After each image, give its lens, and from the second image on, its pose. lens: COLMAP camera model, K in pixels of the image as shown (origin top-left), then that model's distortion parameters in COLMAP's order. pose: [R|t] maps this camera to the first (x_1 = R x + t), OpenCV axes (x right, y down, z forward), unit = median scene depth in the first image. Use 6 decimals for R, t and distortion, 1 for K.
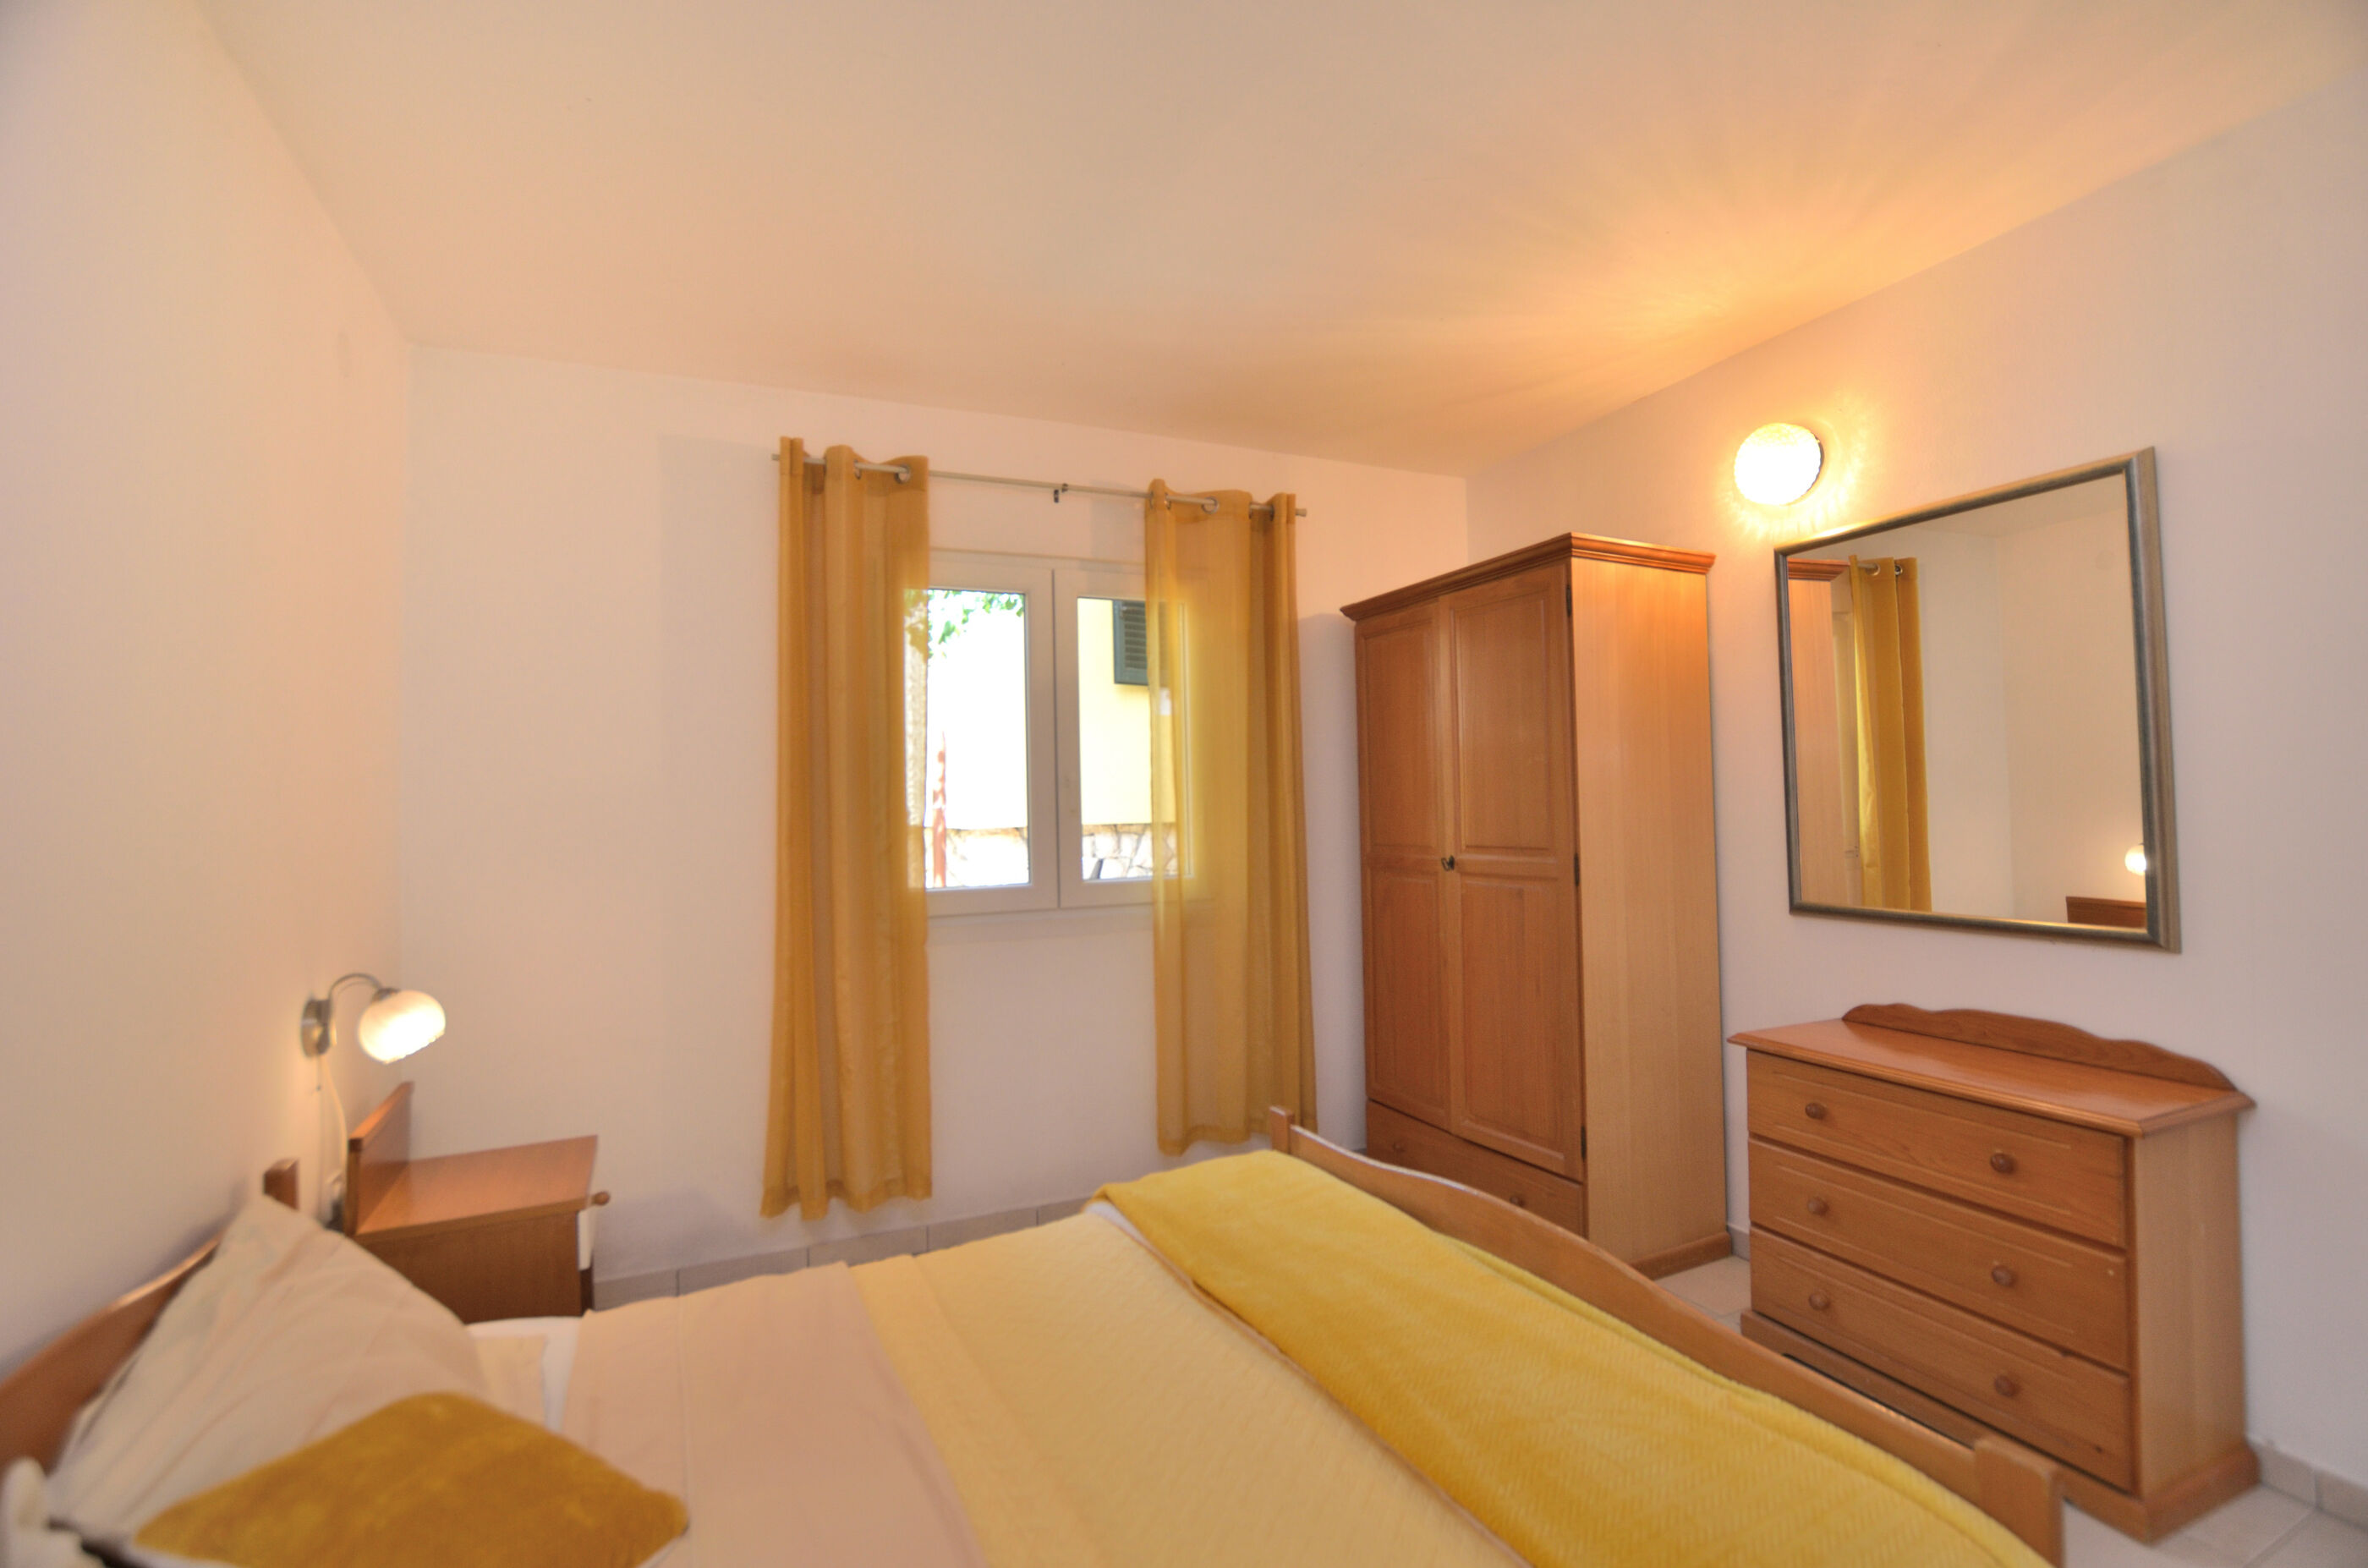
lens RADIAL K [[1040.7, 0, 1205.2], [0, 1040.7, 771.5], [0, 0, 1]] dist [-0.037267, 0.006188]
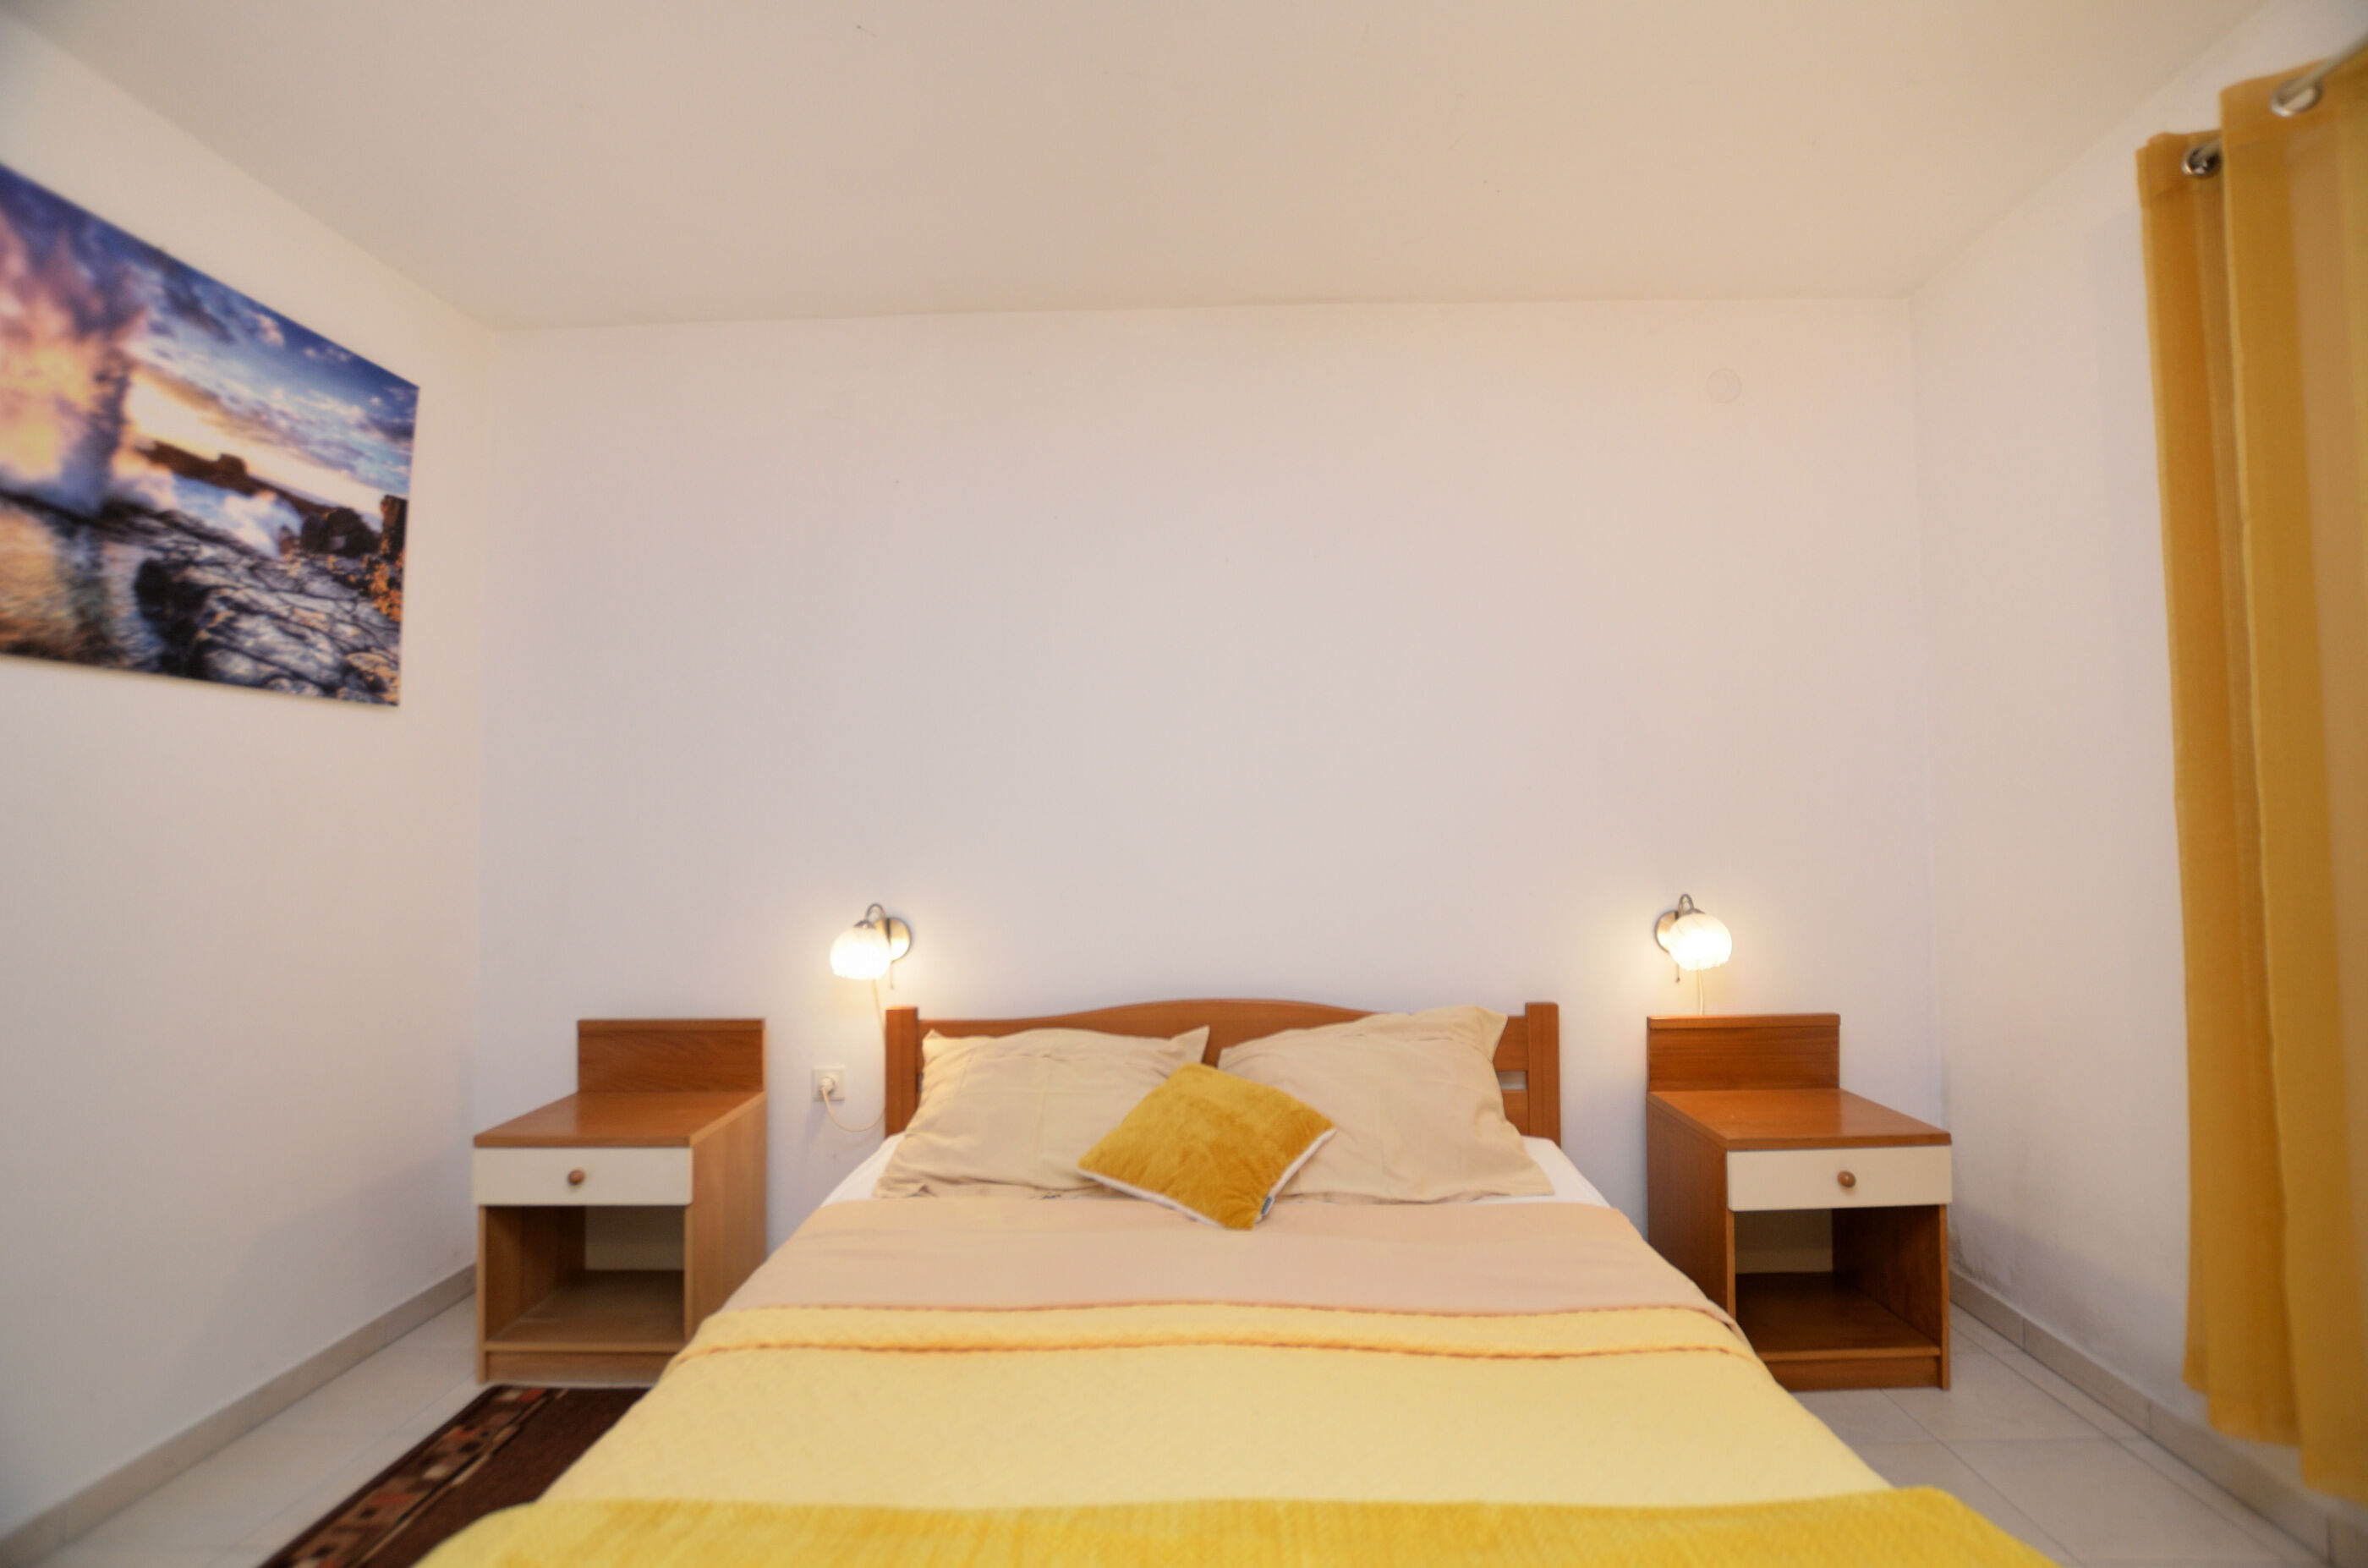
lens RADIAL K [[1040.7, 0, 1205.2], [0, 1040.7, 771.5], [0, 0, 1]] dist [-0.037267, 0.006188]
pose [[-0.459167, -0.015403, -0.888216, 0.443412], [0.047563, 0.997989, -0.041895, 0.060755], [0.887076, -0.061483, -0.457511, 0.849806]]
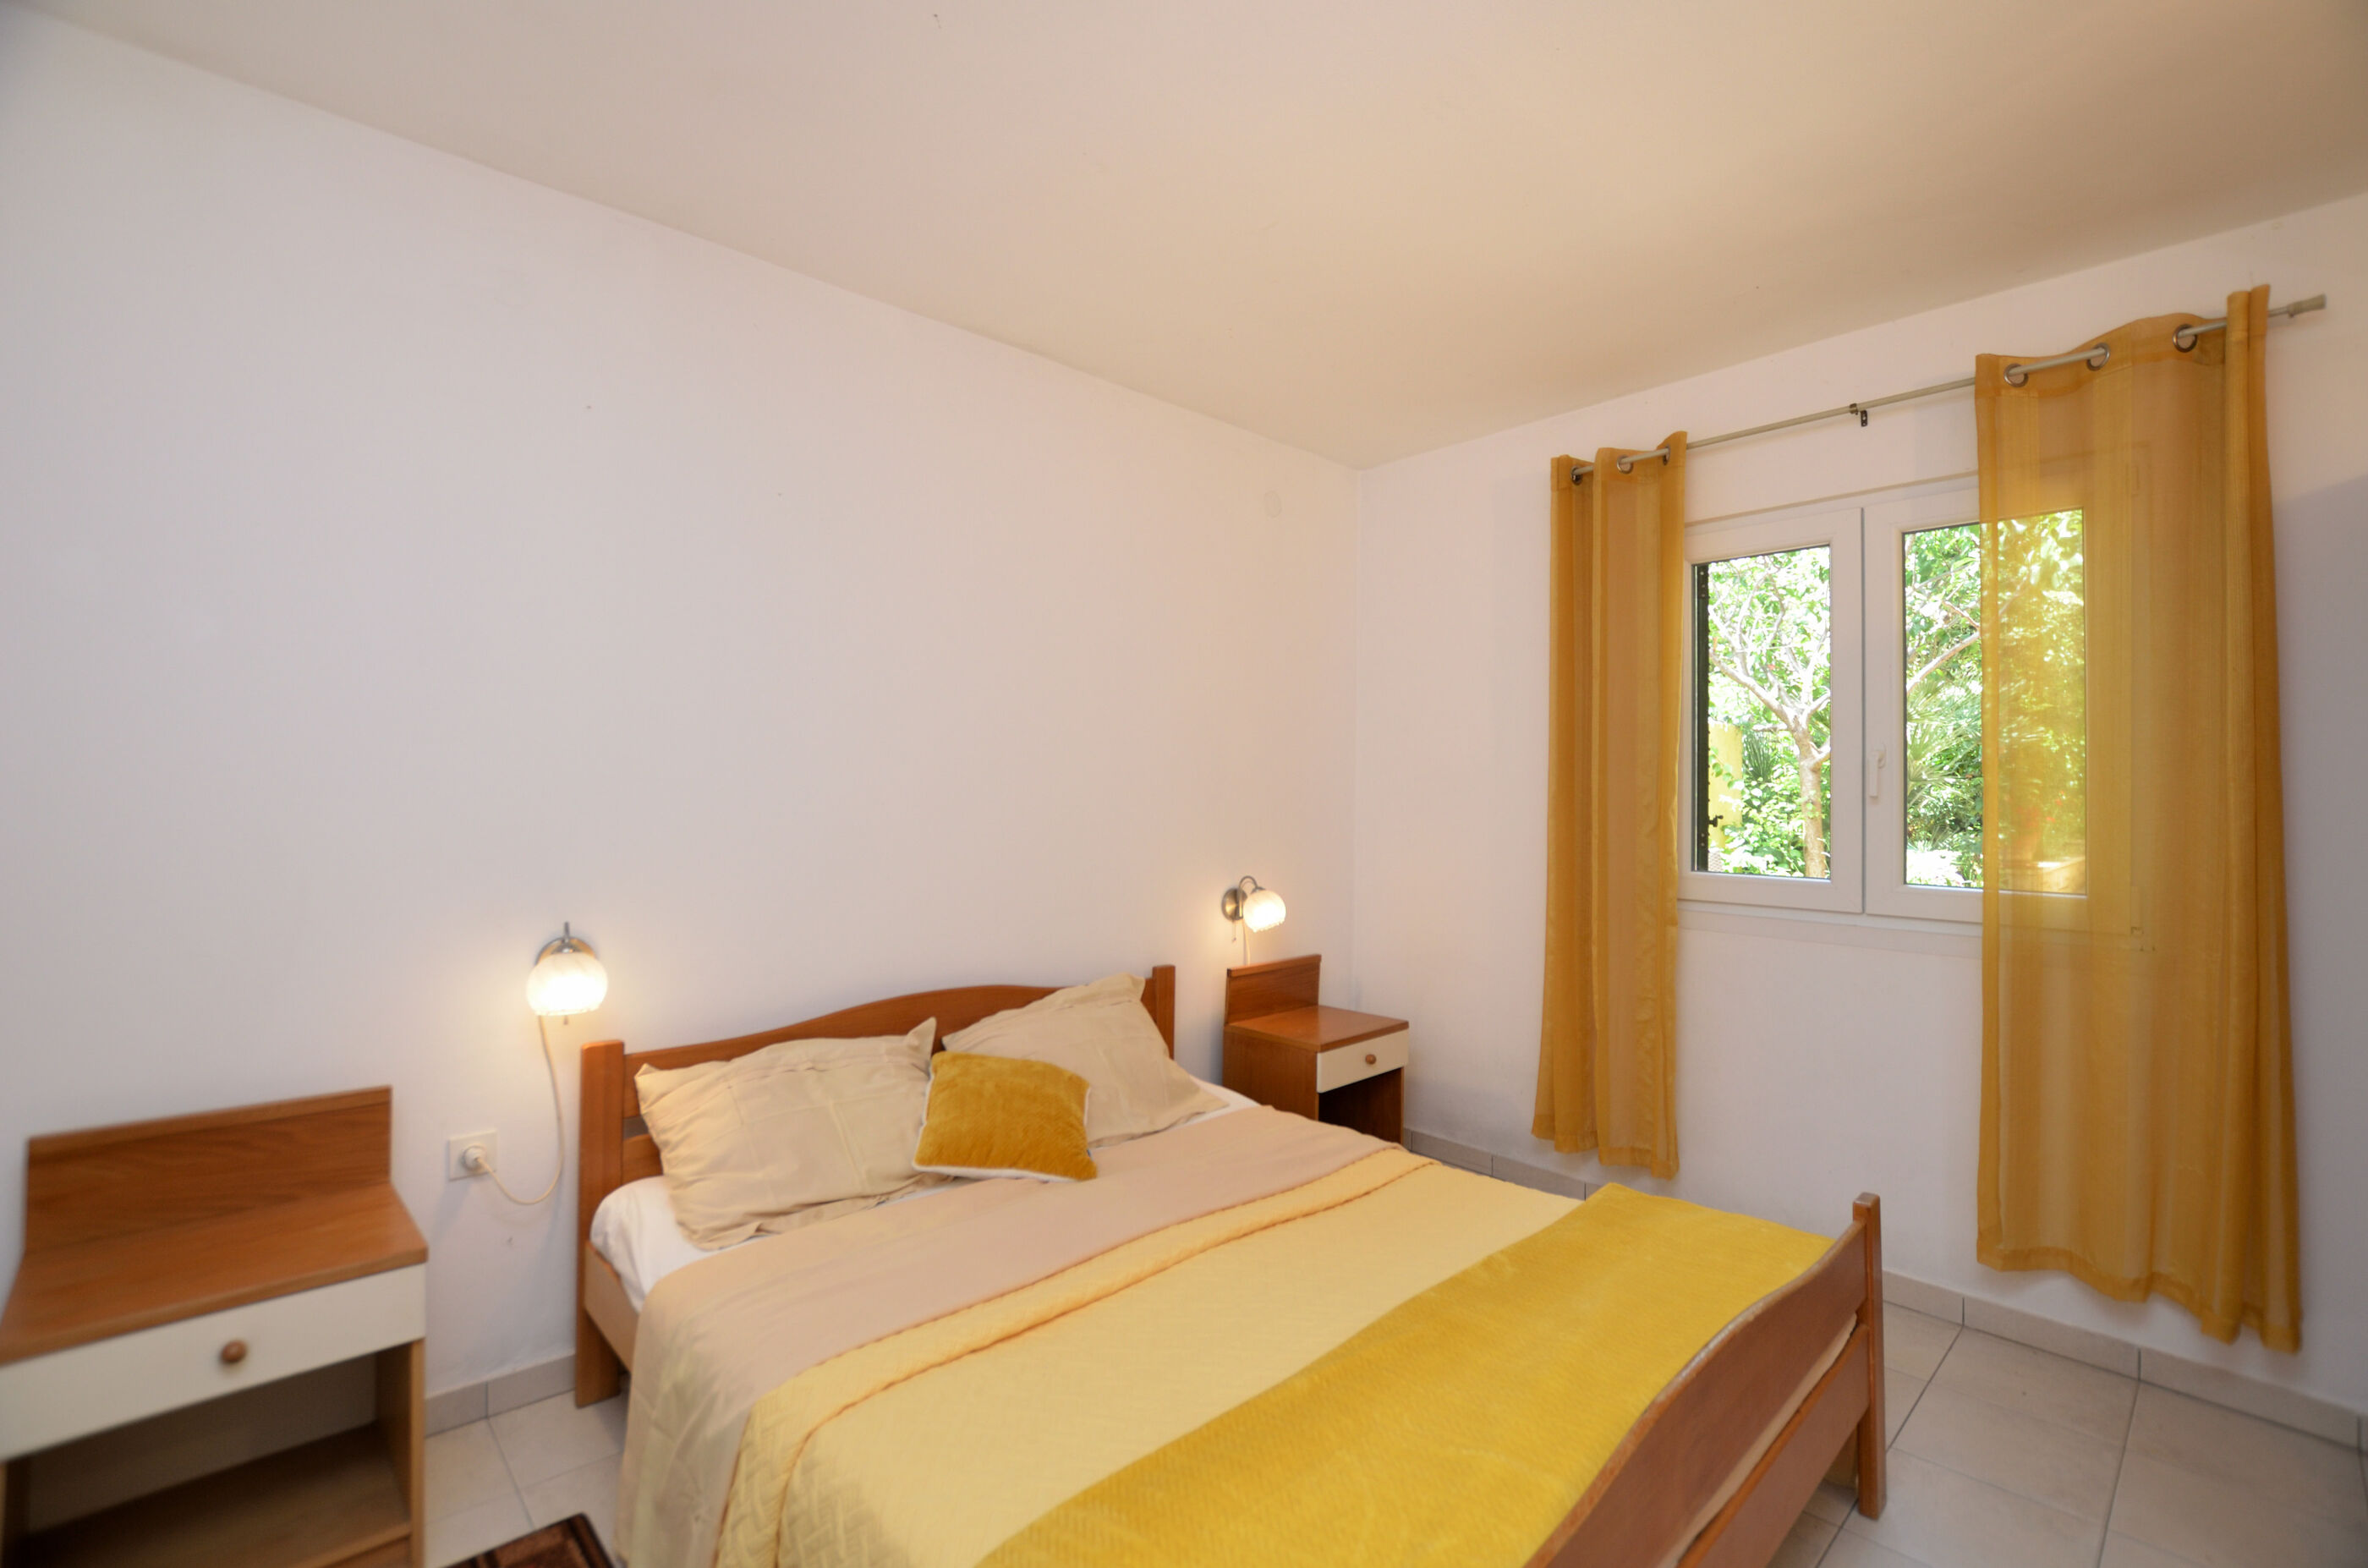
lens RADIAL K [[1040.7, 0, 1205.2], [0, 1040.7, 771.5], [0, 0, 1]] dist [-0.037267, 0.006188]
pose [[0.305568, 0.006768, -0.952146, 0.631061], [0.008500, 0.999916, 0.009836, 0.006549], [0.952132, -0.011099, 0.305485, 0.321535]]
